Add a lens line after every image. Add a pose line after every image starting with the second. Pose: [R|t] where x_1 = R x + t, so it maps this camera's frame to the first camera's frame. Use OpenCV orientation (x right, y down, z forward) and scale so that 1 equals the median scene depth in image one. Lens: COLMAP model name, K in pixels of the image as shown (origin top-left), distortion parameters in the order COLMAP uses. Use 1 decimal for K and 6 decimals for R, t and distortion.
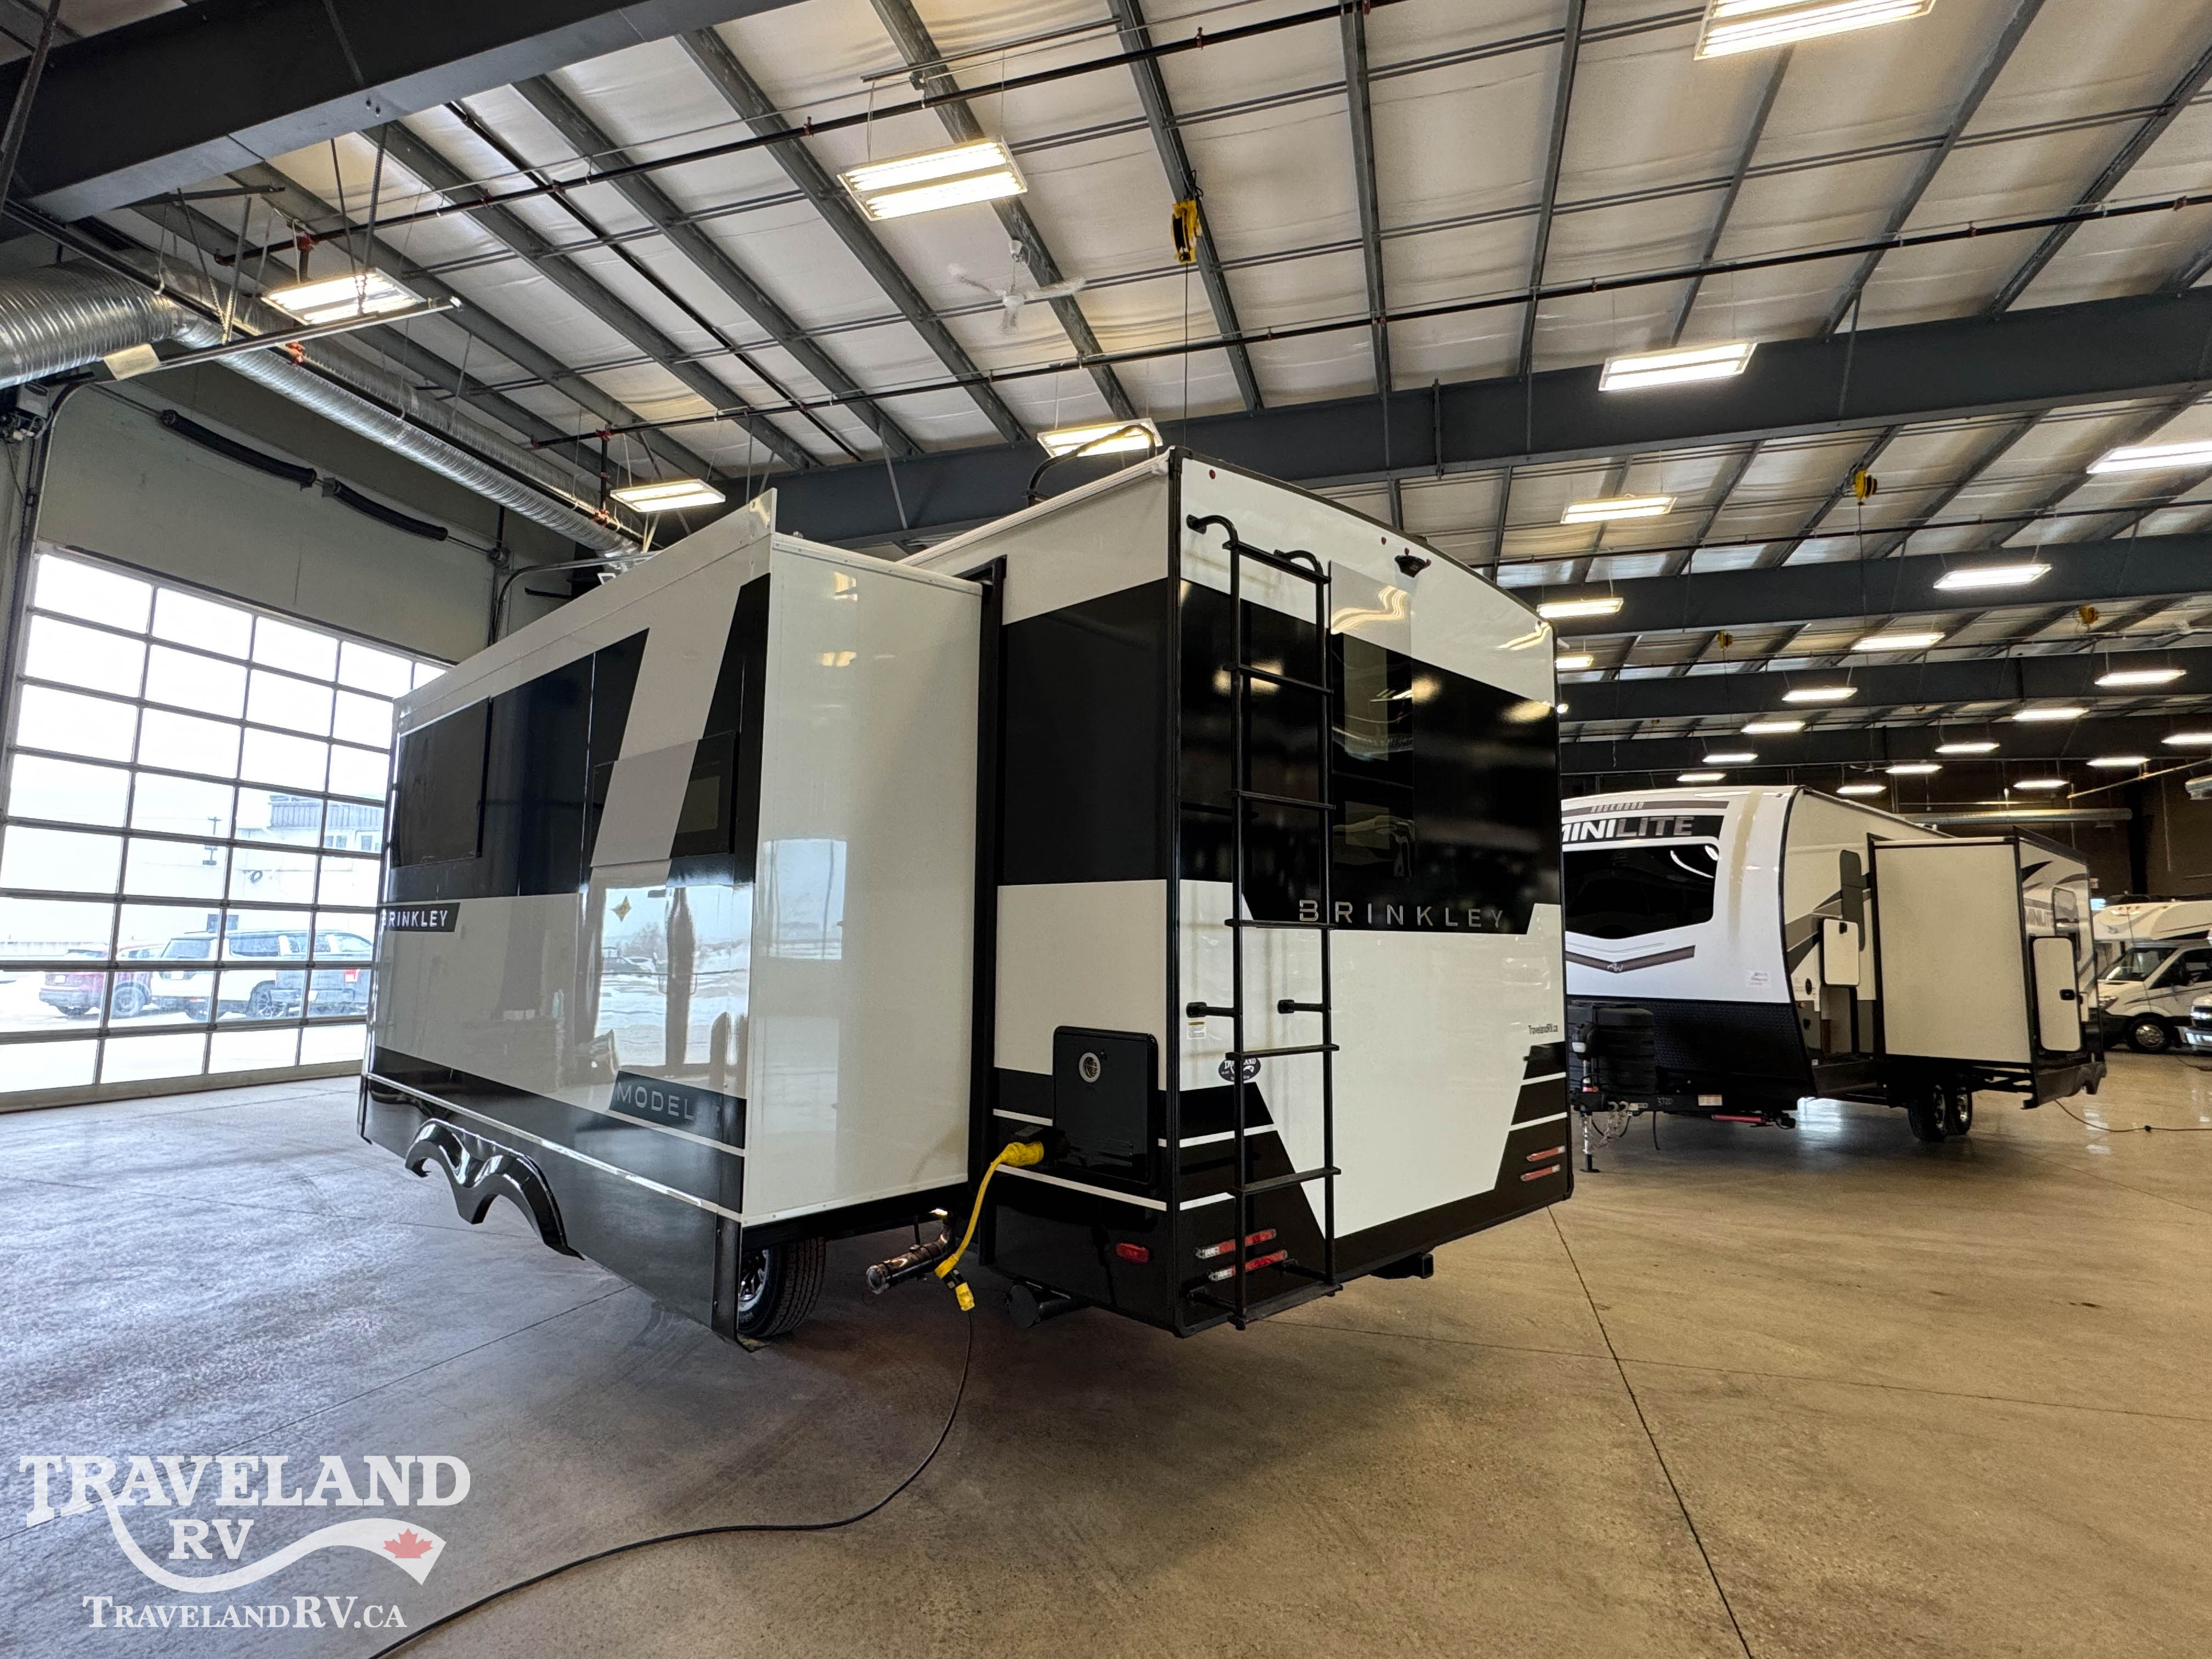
lens RADIAL K [[1140.7, 0, 1106.3], [0, 1140.7, 824.8], [0, 0, 1]] dist [0.000847, 0.000181]
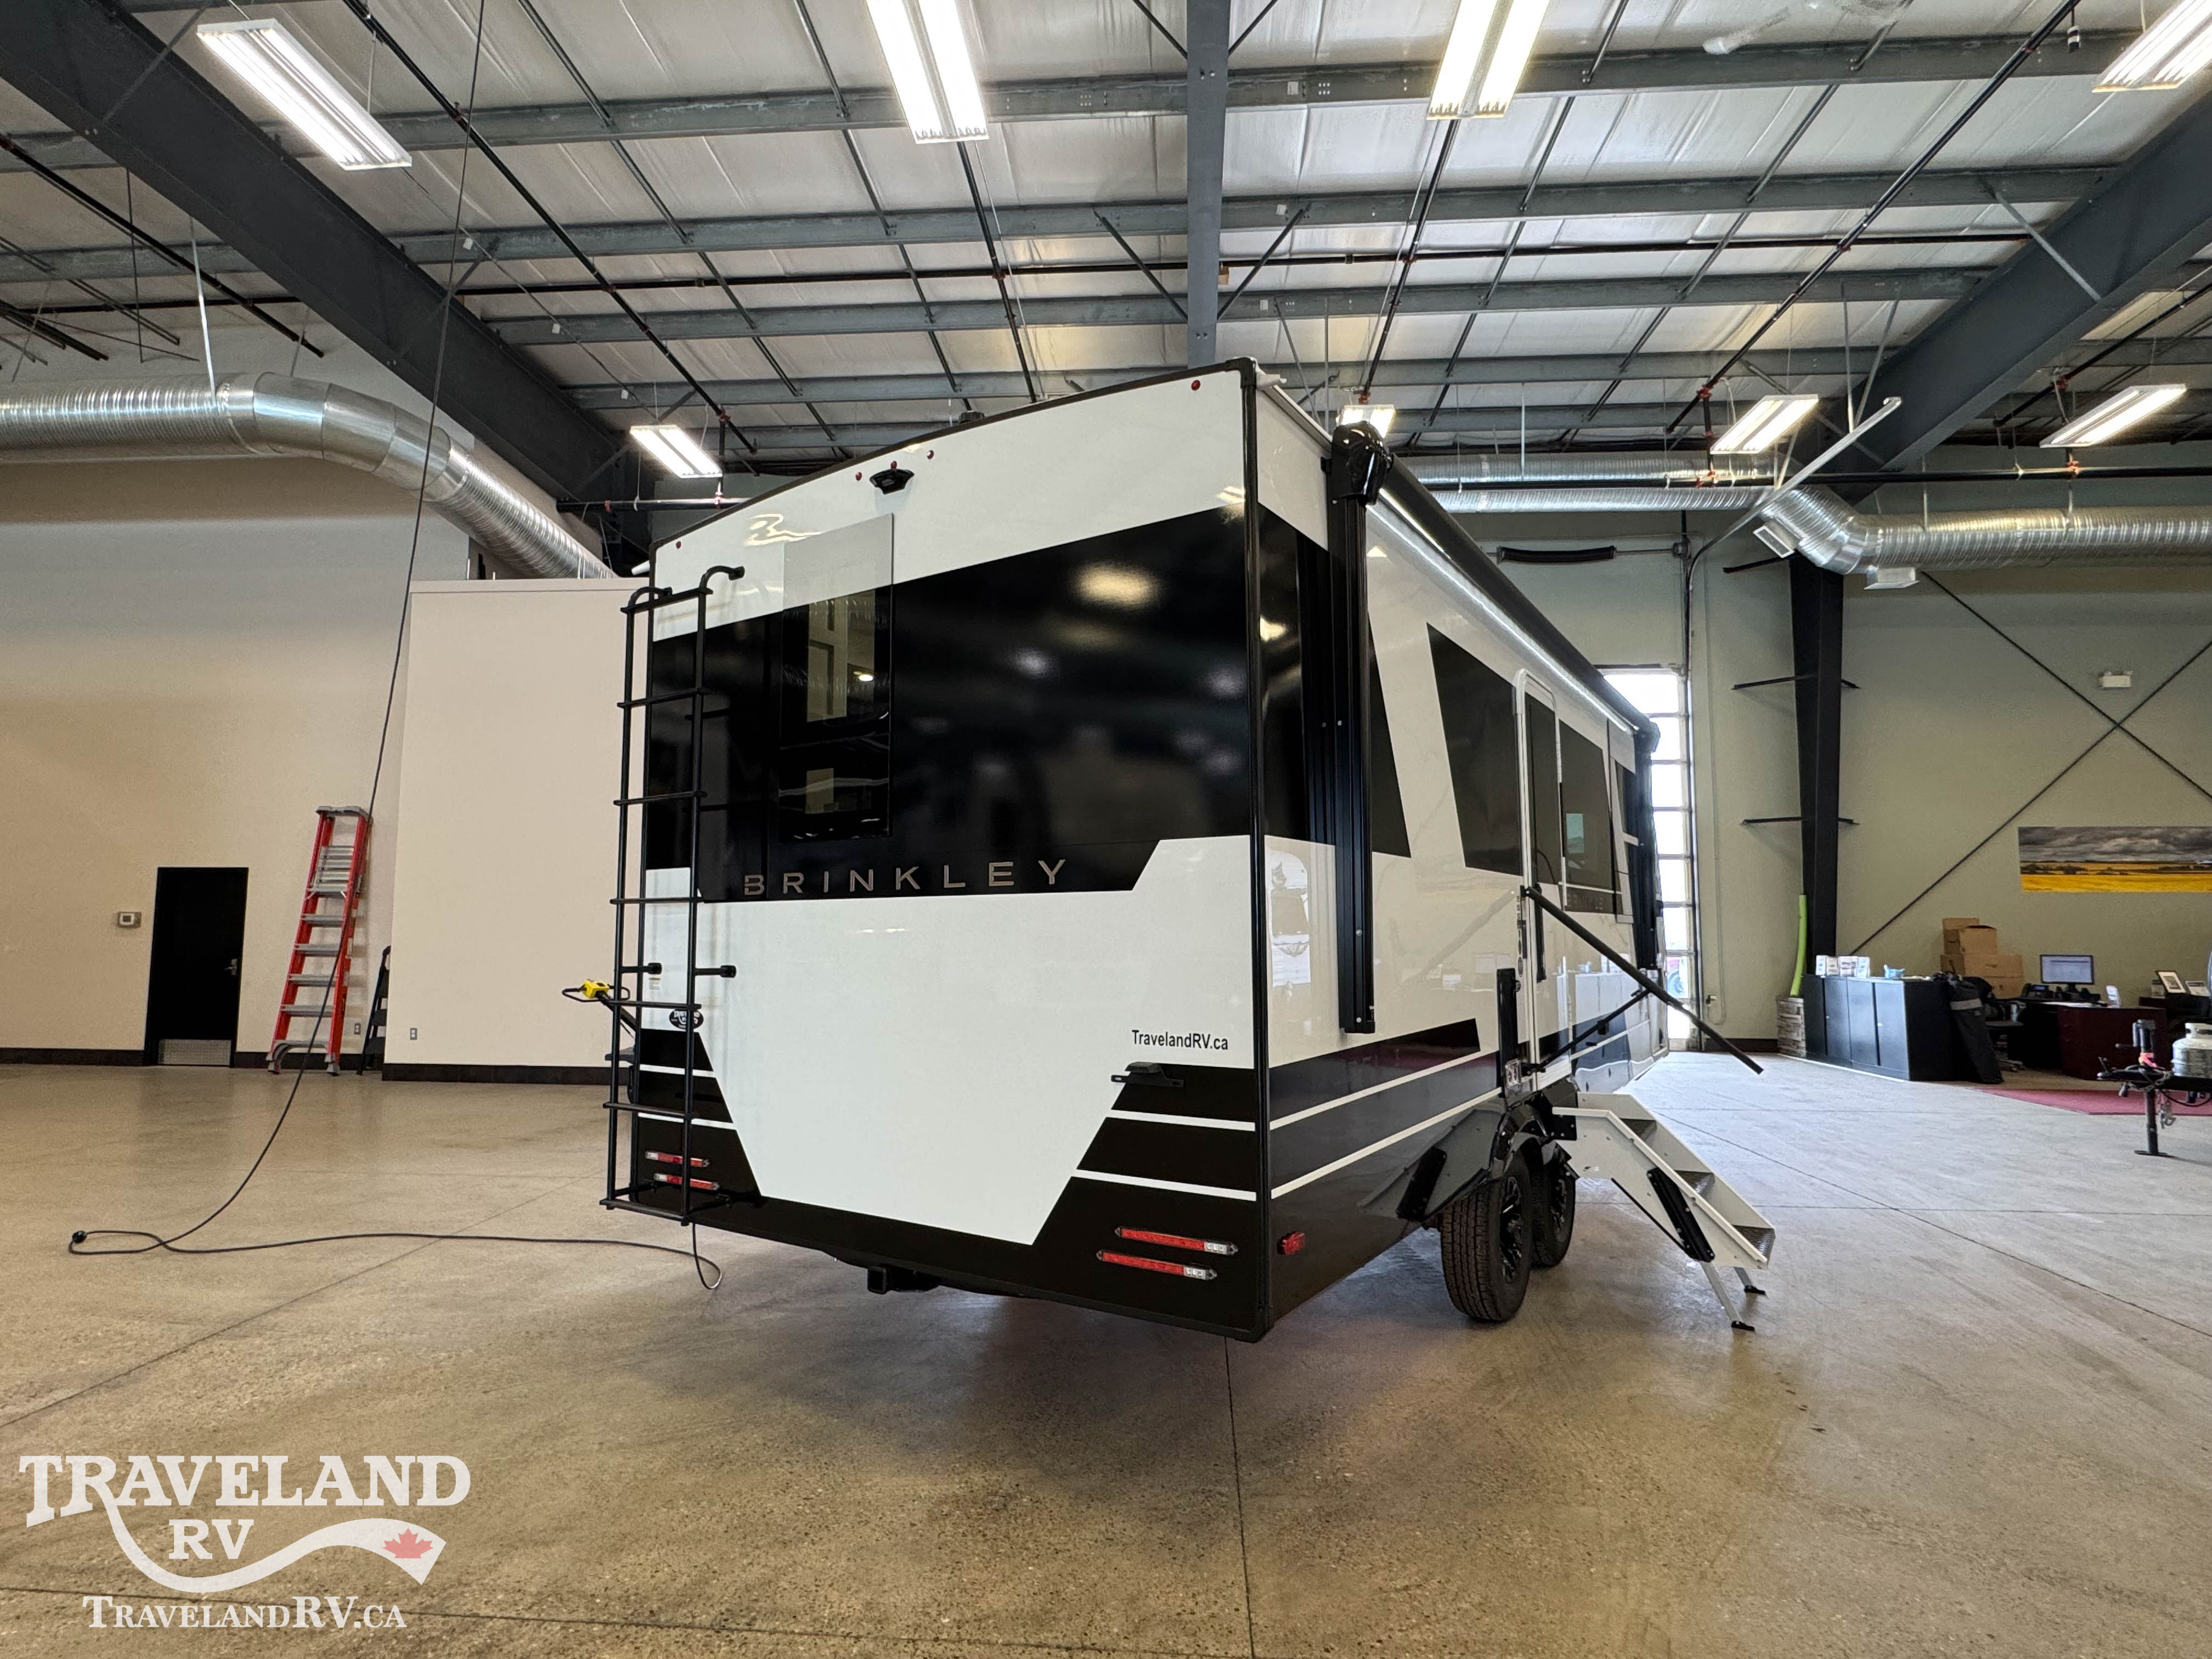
lens RADIAL K [[1140.7, 0, 1106.3], [0, 1140.7, 824.8], [0, 0, 1]] dist [0.000847, 0.000181]
pose [[0.198546, -0.102303, -0.974738, 1.211820], [0.106336, 0.990915, -0.082341, 0.133524], [0.974306, -0.087302, 0.207621, 1.028212]]
